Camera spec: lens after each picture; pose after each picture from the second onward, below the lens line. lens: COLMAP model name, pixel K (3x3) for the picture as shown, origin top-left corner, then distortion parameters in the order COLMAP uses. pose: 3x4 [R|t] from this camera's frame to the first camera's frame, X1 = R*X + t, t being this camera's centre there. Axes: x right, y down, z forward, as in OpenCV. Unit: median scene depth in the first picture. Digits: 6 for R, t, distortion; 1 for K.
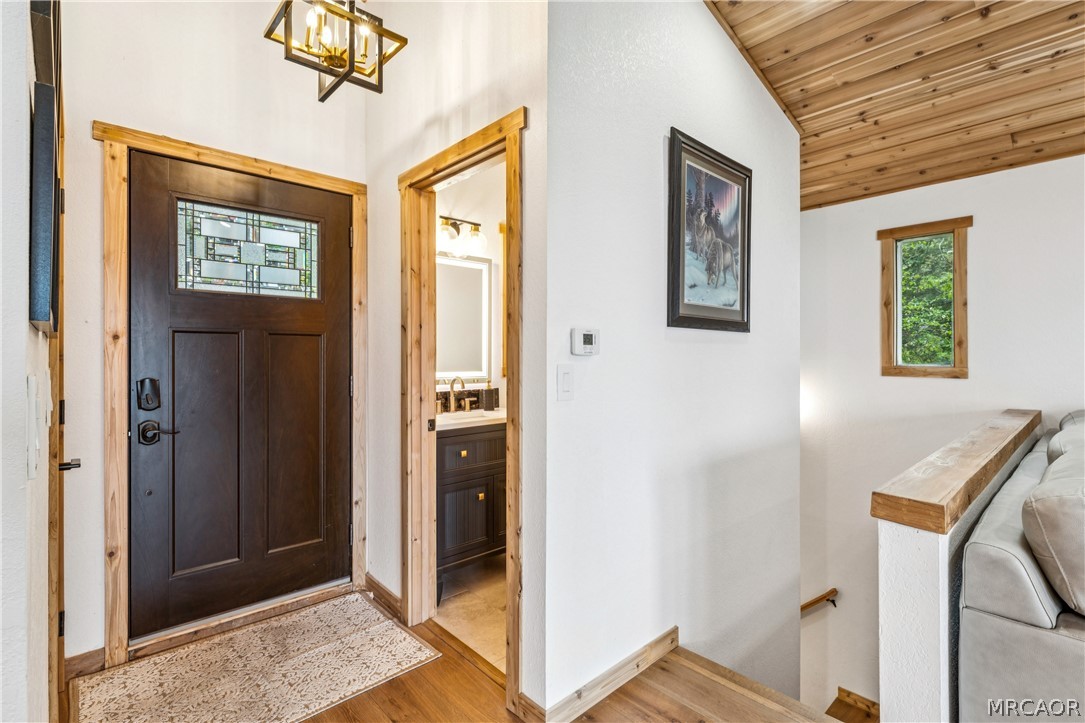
lens RADIAL K [[510.2, 0, 541.6], [0, 510.2, 357.2], [0, 0, 1]] dist [0.000708, 0.000715]
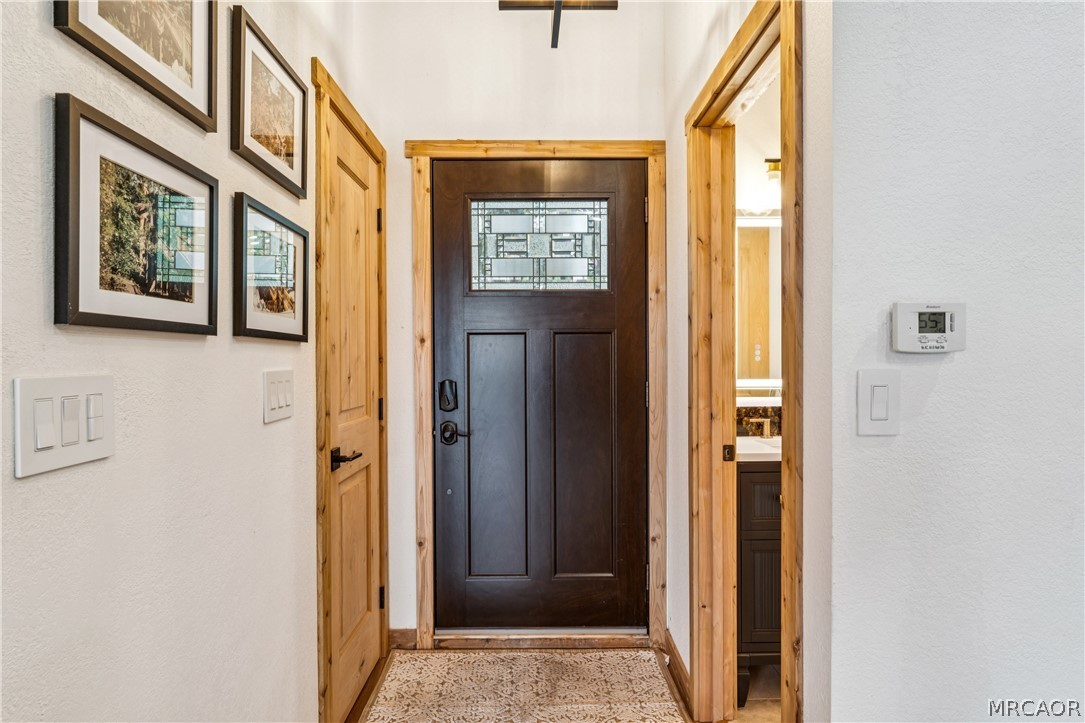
lens RADIAL K [[595.7, 0, 542.4], [0, 595.7, 365.1], [0, 0, 1]] dist [-0.000722, 0.000006]
pose [[0.744939, 0.002863, -0.667127, 0.153533], [0.004151, 0.999952, 0.008926, 0.001252], [0.667120, -0.009418, 0.744891, 0.212701]]
